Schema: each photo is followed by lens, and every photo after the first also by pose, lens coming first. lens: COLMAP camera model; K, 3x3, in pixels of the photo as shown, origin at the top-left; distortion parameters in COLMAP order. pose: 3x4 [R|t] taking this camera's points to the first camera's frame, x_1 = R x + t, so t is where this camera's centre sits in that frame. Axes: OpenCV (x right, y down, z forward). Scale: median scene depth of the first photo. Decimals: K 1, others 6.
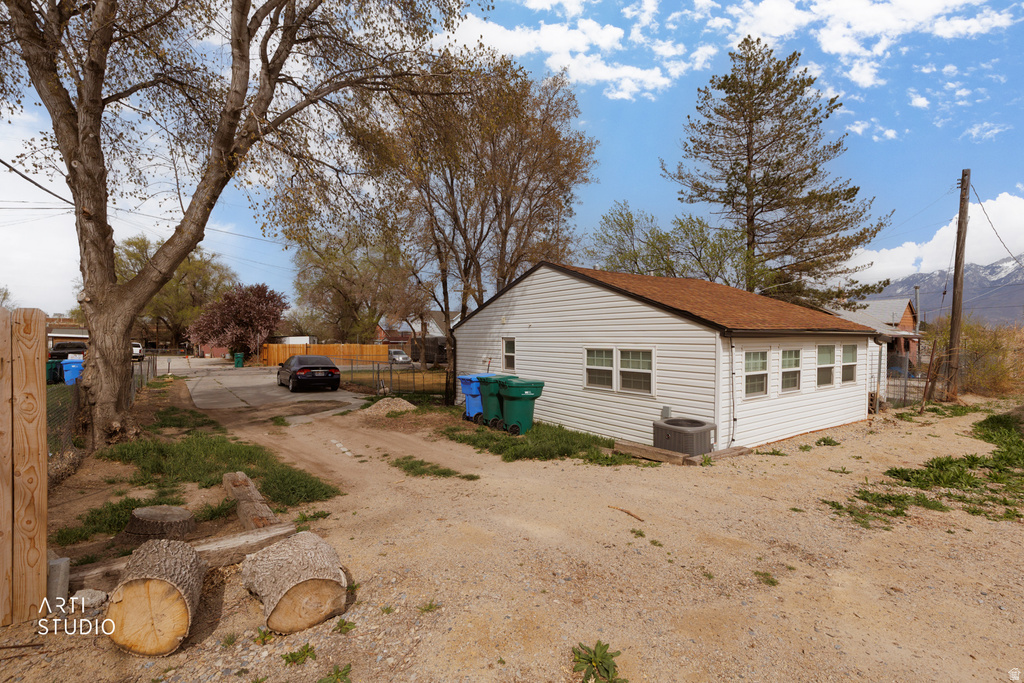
lens RADIAL K [[459.3, 0, 516.7], [0, 459.3, 339.4], [0, 0, 1]] dist [0.003554, 0.000903]
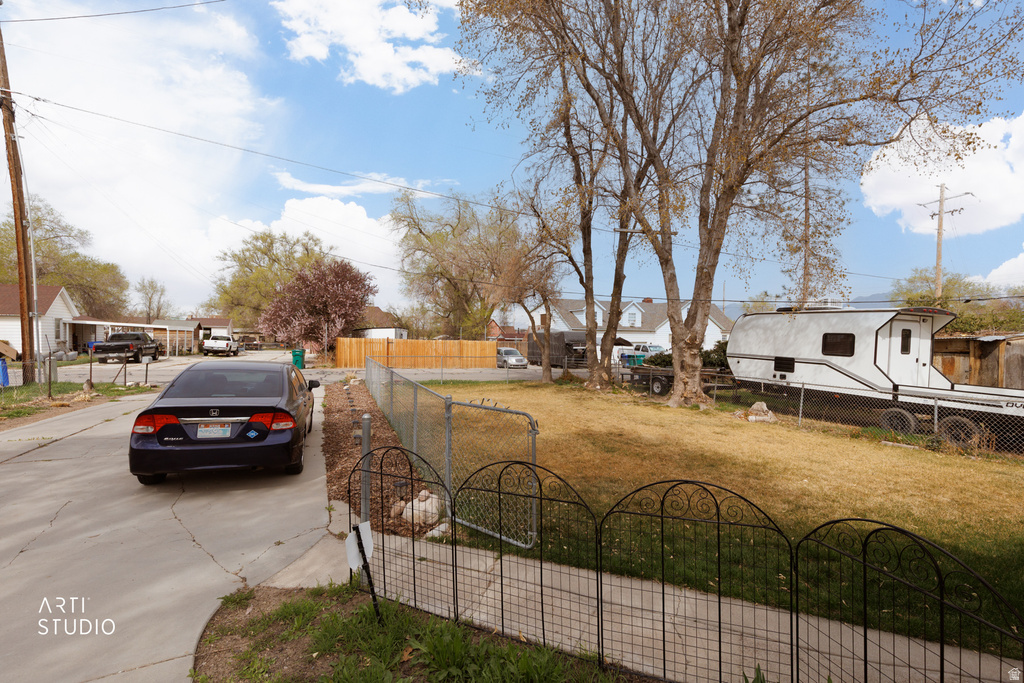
lens RADIAL K [[459.3, 0, 515.5], [0, 459.3, 340.4], [0, 0, 1]] dist [0.003554, 0.000903]
pose [[0.967510, 0.012415, -0.252529, -0.074433], [-0.011326, 0.999919, 0.005766, 0.006099], [0.252580, -0.002718, 0.967572, 0.331331]]
